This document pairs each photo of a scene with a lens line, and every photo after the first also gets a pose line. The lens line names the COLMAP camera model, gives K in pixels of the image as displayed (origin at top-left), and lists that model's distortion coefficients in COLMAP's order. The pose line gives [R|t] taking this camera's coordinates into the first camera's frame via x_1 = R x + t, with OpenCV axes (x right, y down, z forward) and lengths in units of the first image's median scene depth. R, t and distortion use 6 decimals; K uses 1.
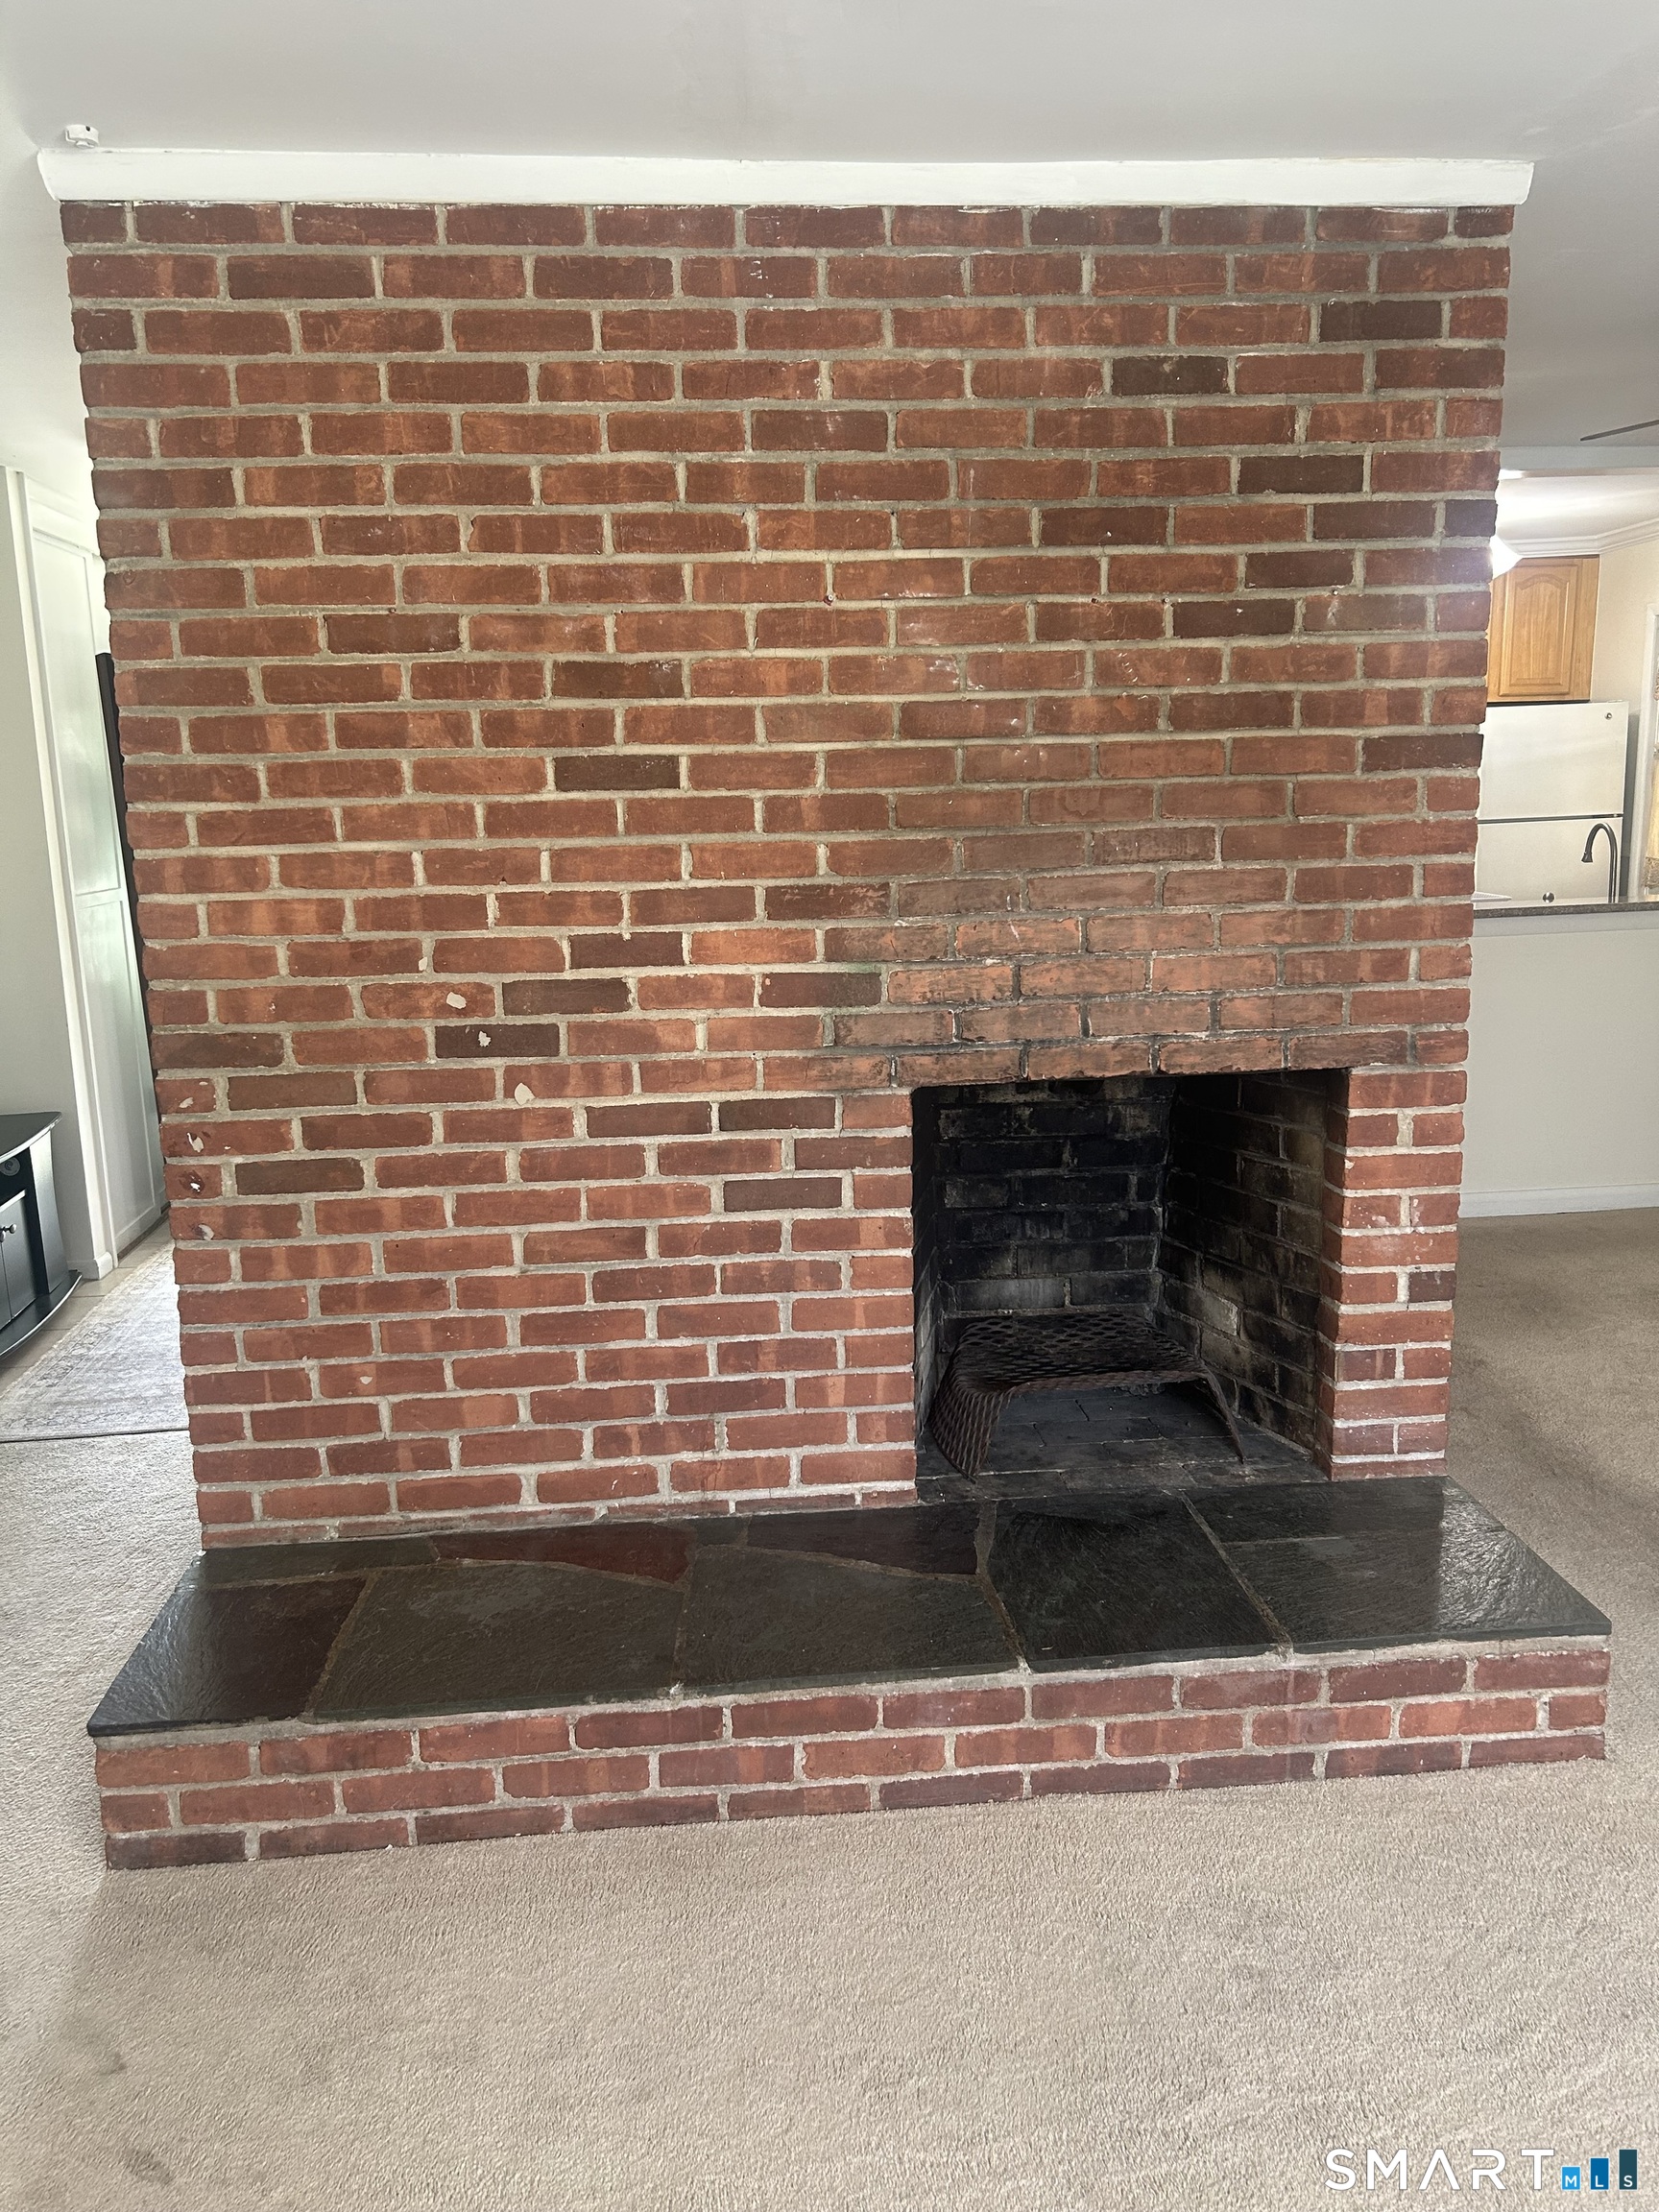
lens RADIAL K [[1668.0, 0, 807.5], [0, 1668.0, 1112.3], [0, 0, 1]] dist [0.043408, -0.047057]
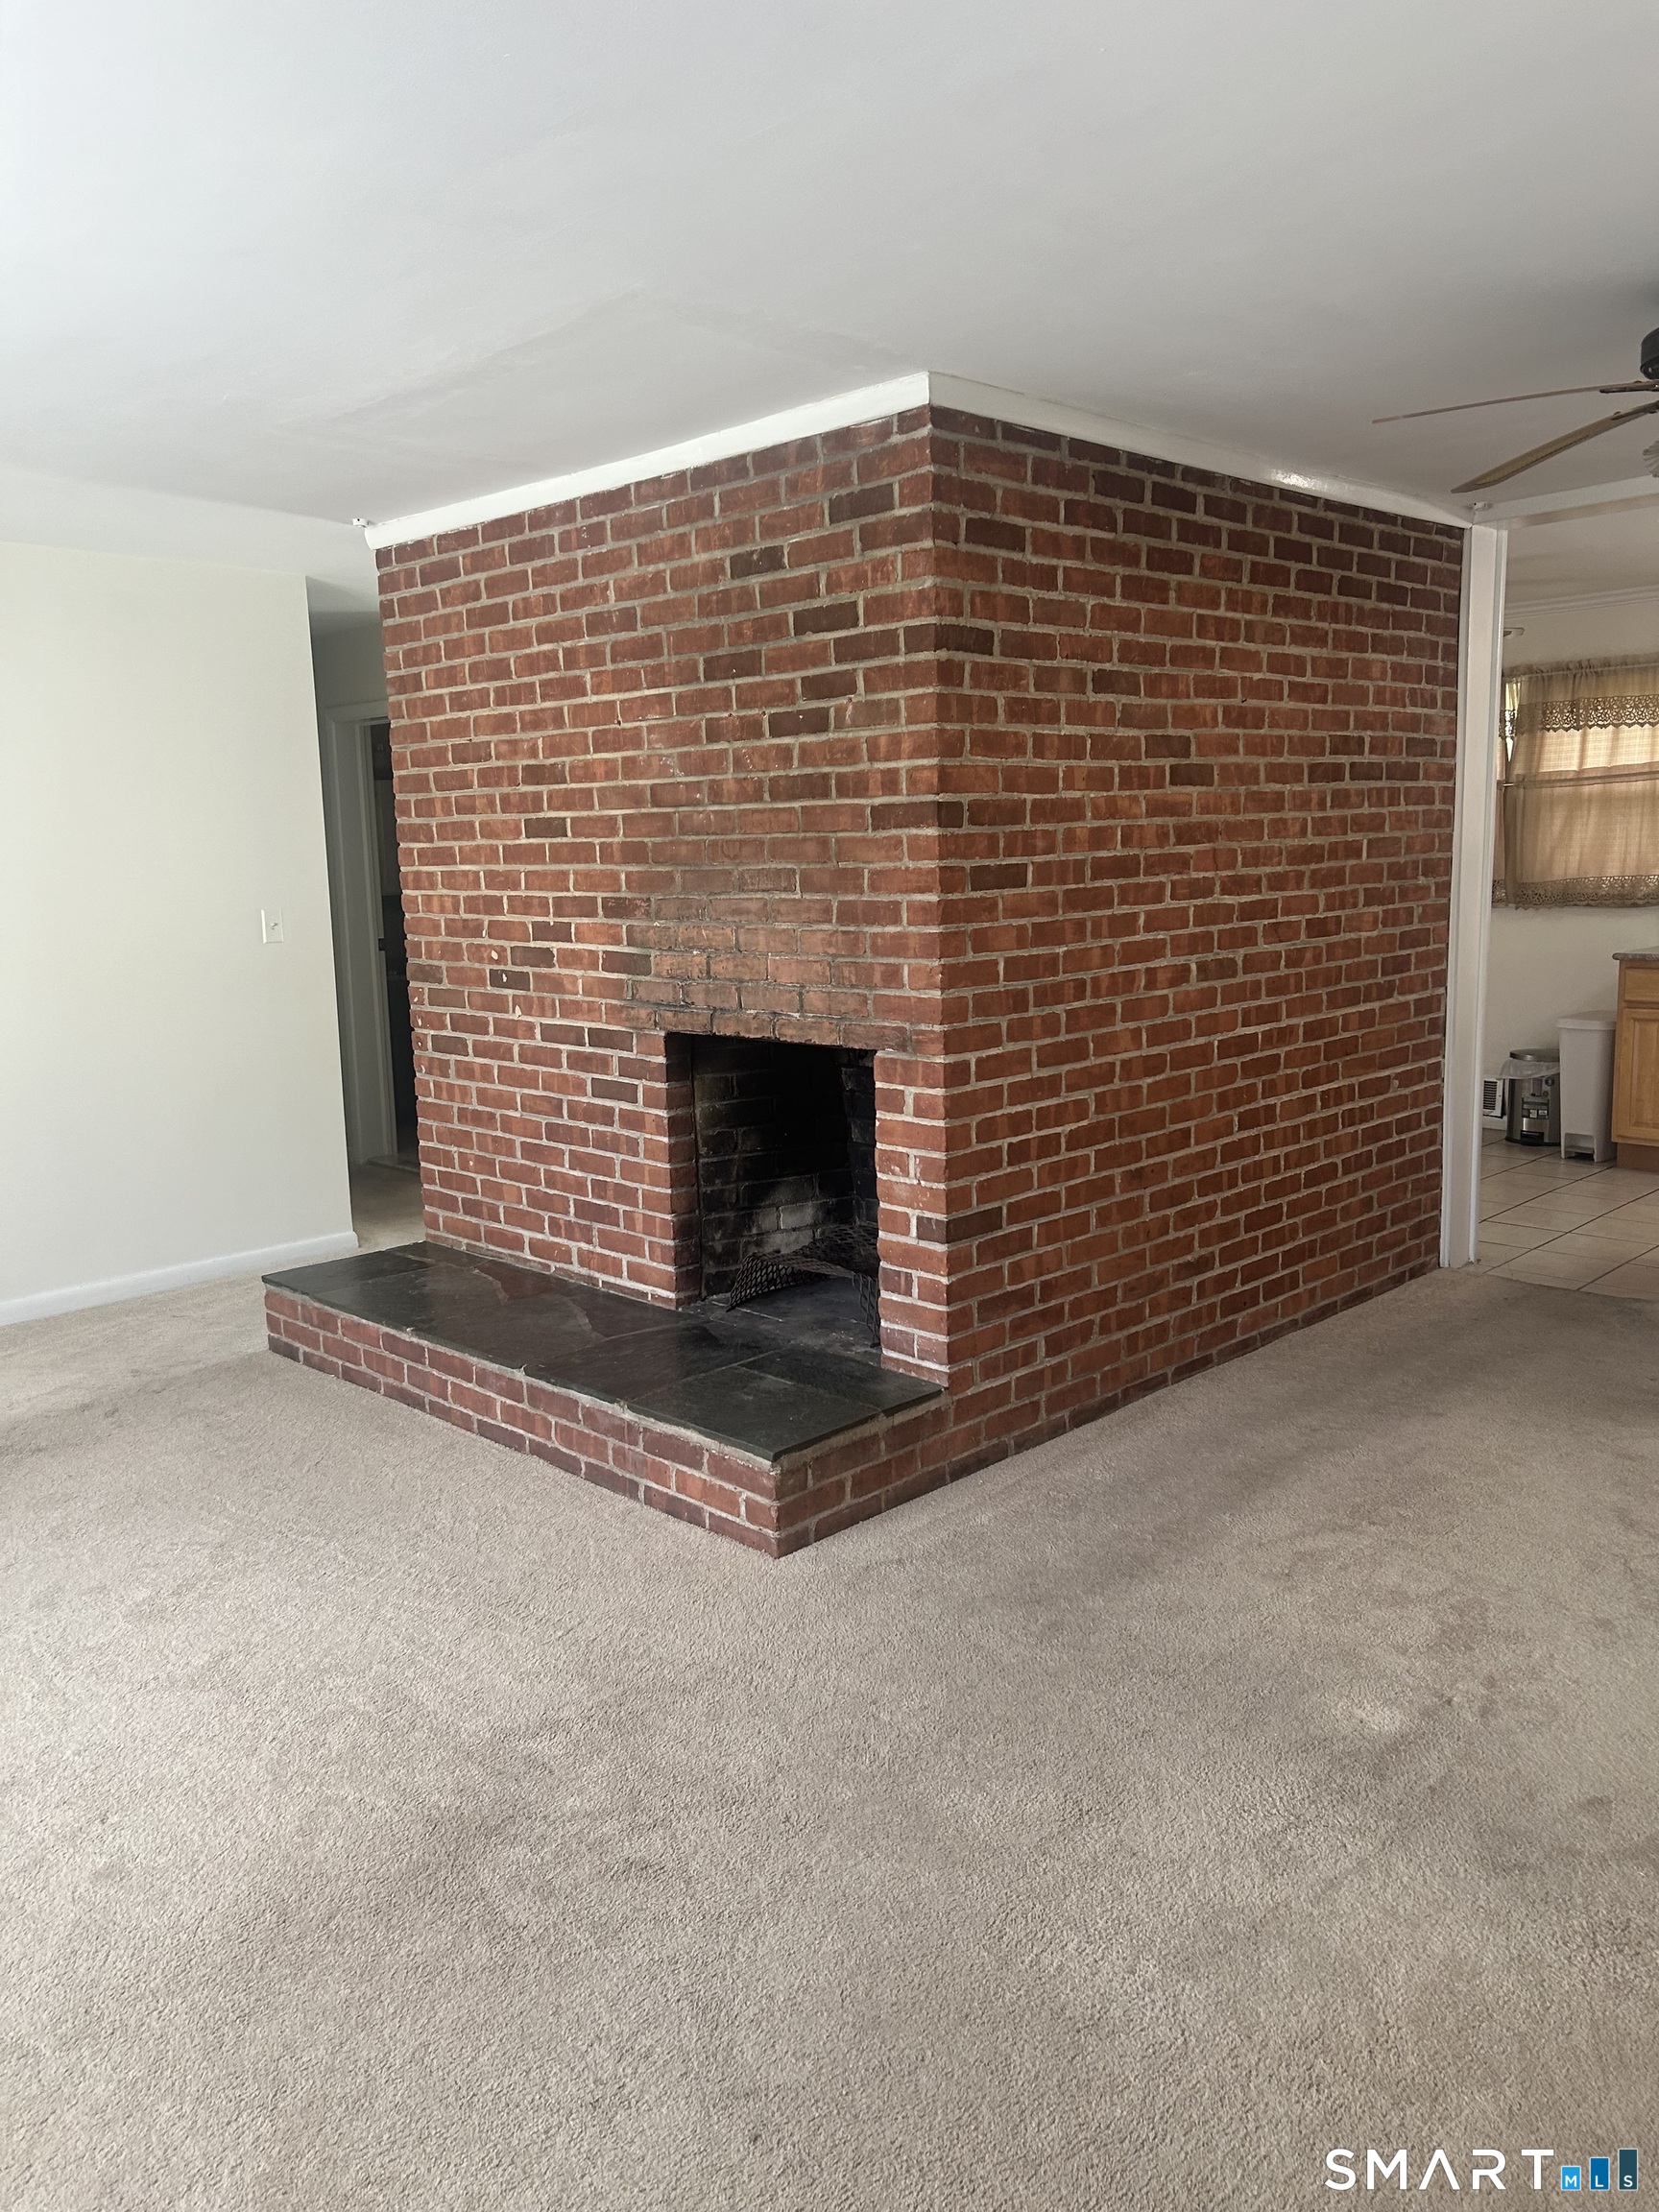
lens RADIAL K [[1668.0, 0, 844.9], [0, 1668.0, 1103.1], [0, 0, 1]] dist [0.043408, -0.047057]
pose [[0.649349, 0.128295, -0.749591, 1.400577], [-0.134600, 0.989495, 0.052755, -0.055588], [0.748484, 0.066639, 0.659796, 0.117313]]
